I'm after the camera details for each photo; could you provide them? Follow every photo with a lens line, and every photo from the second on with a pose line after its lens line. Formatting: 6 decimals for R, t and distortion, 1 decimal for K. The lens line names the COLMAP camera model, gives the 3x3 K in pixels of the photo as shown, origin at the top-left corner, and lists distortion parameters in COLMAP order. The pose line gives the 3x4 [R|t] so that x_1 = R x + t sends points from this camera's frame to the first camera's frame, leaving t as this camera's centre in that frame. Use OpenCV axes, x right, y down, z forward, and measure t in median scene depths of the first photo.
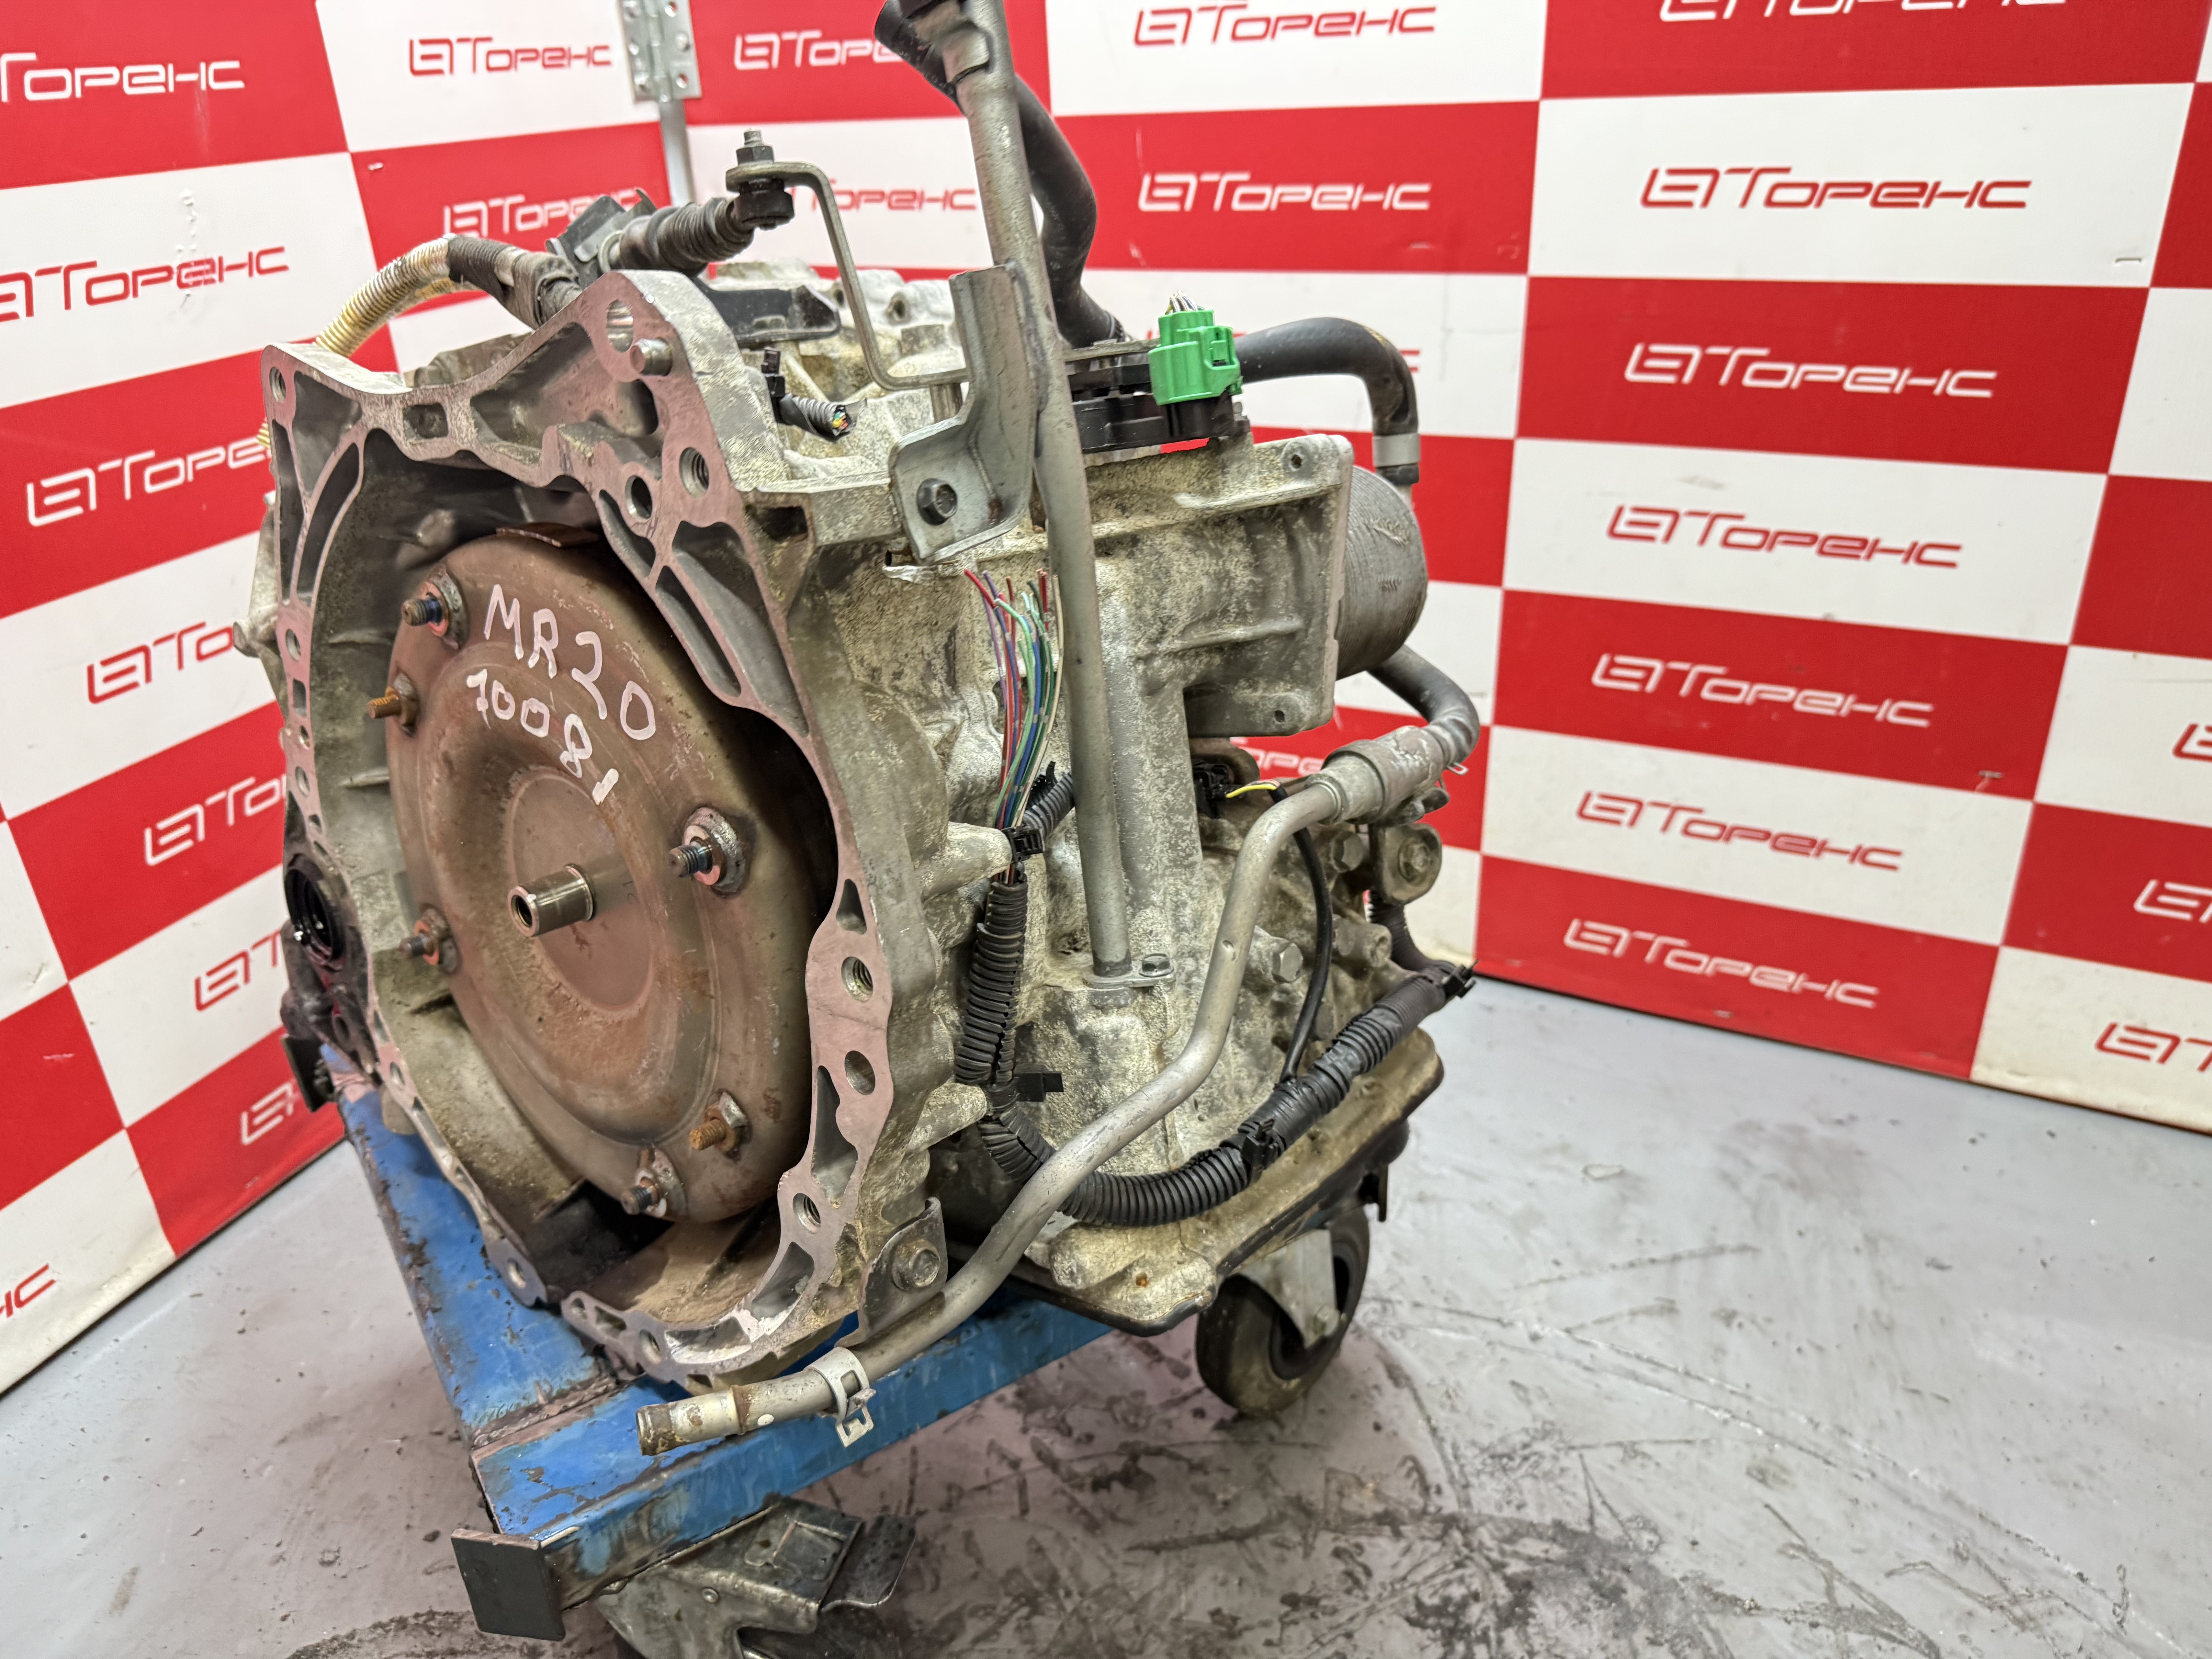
lens RADIAL K [[1598.3, 0, 1098.4], [0, 1598.3, 822.2], [0, 0, 1]] dist [-0.002554, -0.013059]
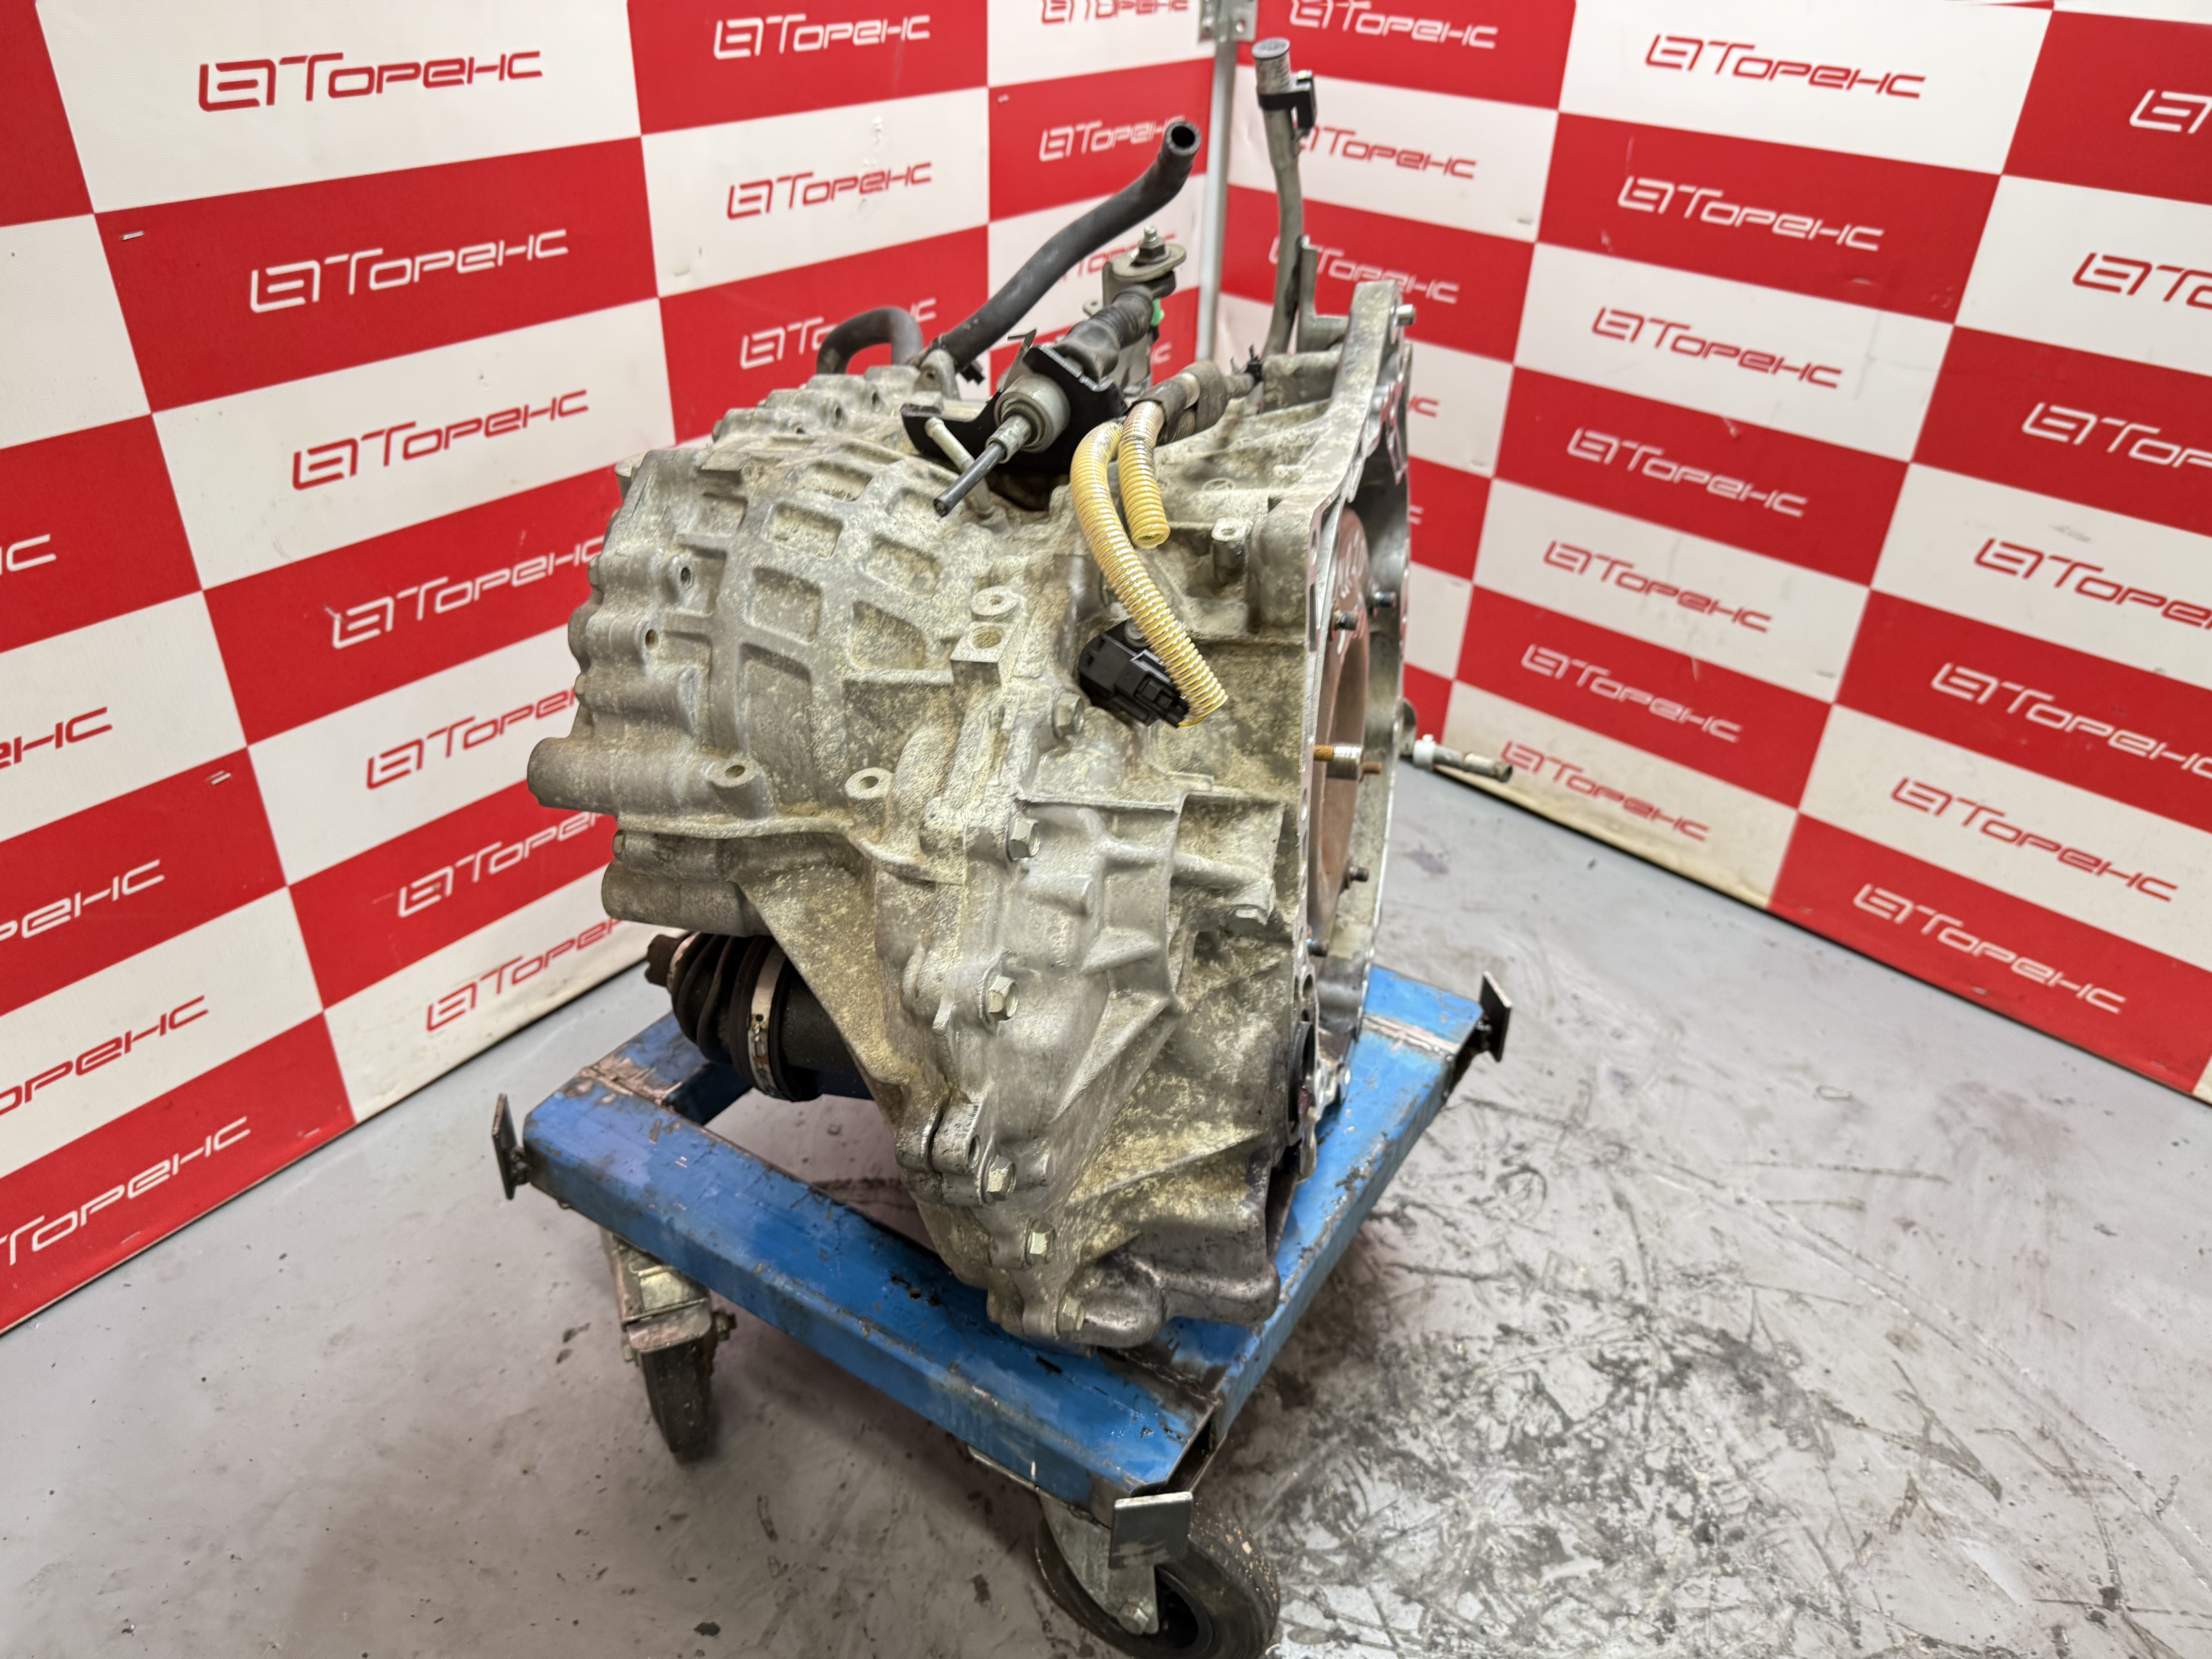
lens RADIAL K [[1601.6, 0, 1088.0], [0, 1601.6, 826.9], [0, 0, 1]] dist [-0.006160, -0.008203]
pose [[0.961952, 0.204563, -0.181114, -0.048351], [-0.183436, 0.974825, 0.126754, -0.026693], [0.202484, -0.088709, 0.975259, -0.282213]]
